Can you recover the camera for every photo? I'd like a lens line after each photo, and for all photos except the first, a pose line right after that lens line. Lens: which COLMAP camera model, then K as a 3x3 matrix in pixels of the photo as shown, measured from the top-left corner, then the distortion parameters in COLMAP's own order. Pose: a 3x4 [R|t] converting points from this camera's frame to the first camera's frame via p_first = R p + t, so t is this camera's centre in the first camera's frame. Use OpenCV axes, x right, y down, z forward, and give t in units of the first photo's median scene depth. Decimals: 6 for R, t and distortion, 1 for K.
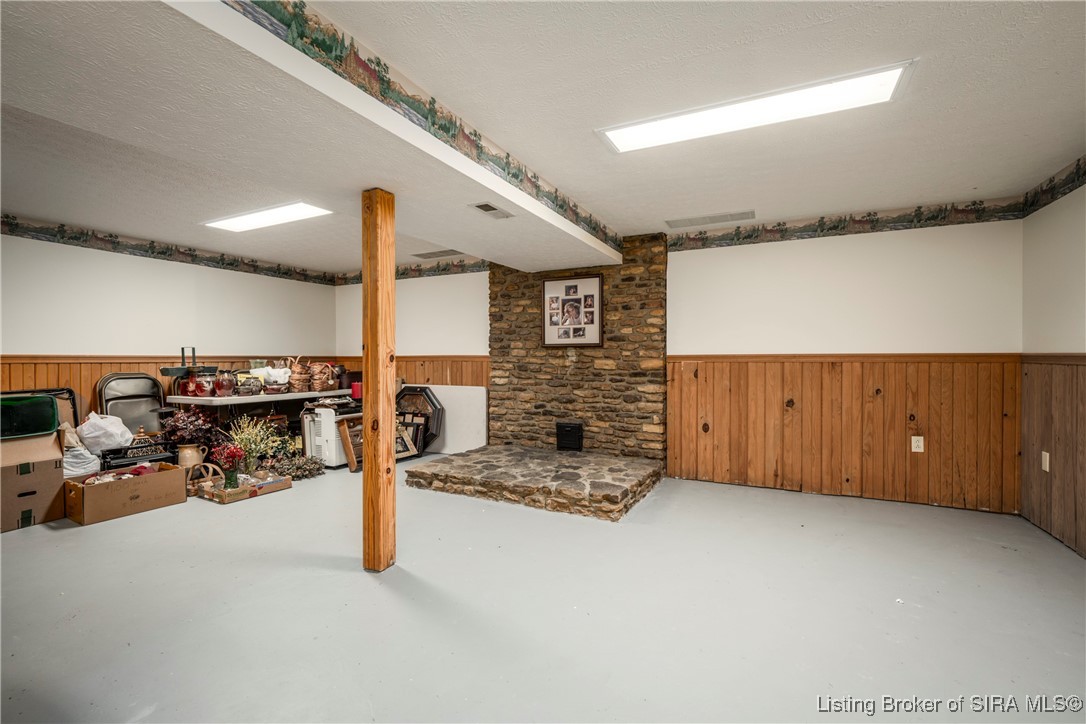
lens RADIAL K [[474.6, 0, 543.0], [0, 474.6, 362.0], [0, 0, 1]] dist [0.000321, 0.000007]
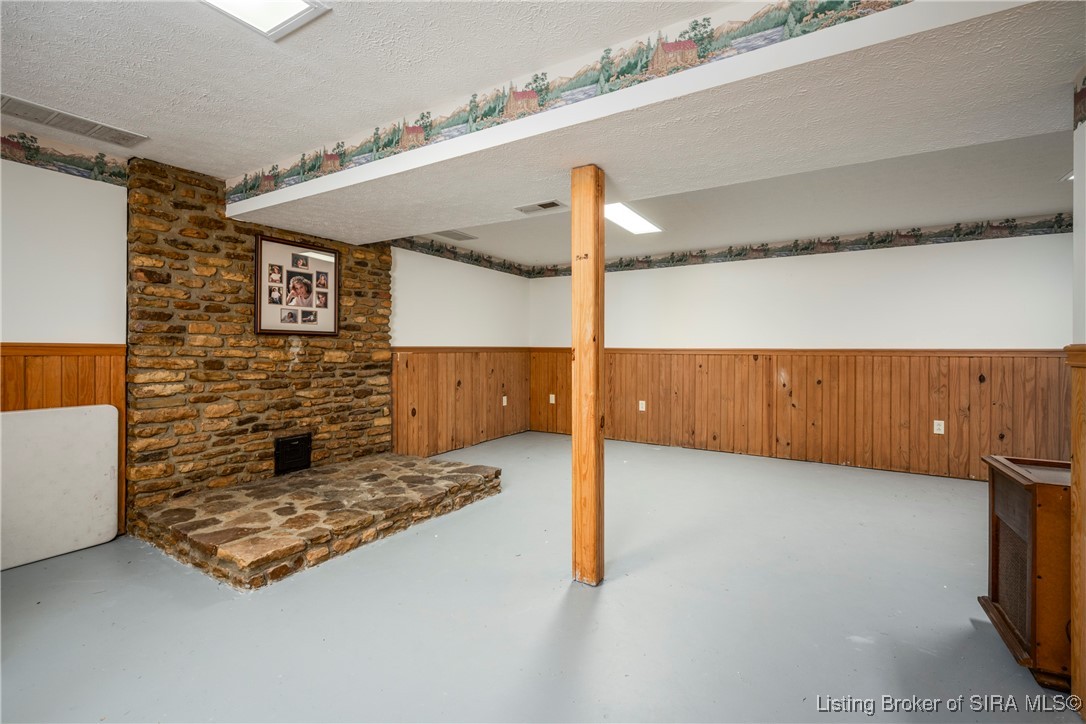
lens RADIAL K [[481.2, 0, 545.5], [0, 481.2, 348.1], [0, 0, 1]] dist [0.003097, 0.000260]
pose [[0.092704, 0.003624, 0.995687, -0.686810], [0.006777, 0.999968, -0.004270, -0.004221], [-0.995671, 0.007144, 0.092677, 0.538453]]
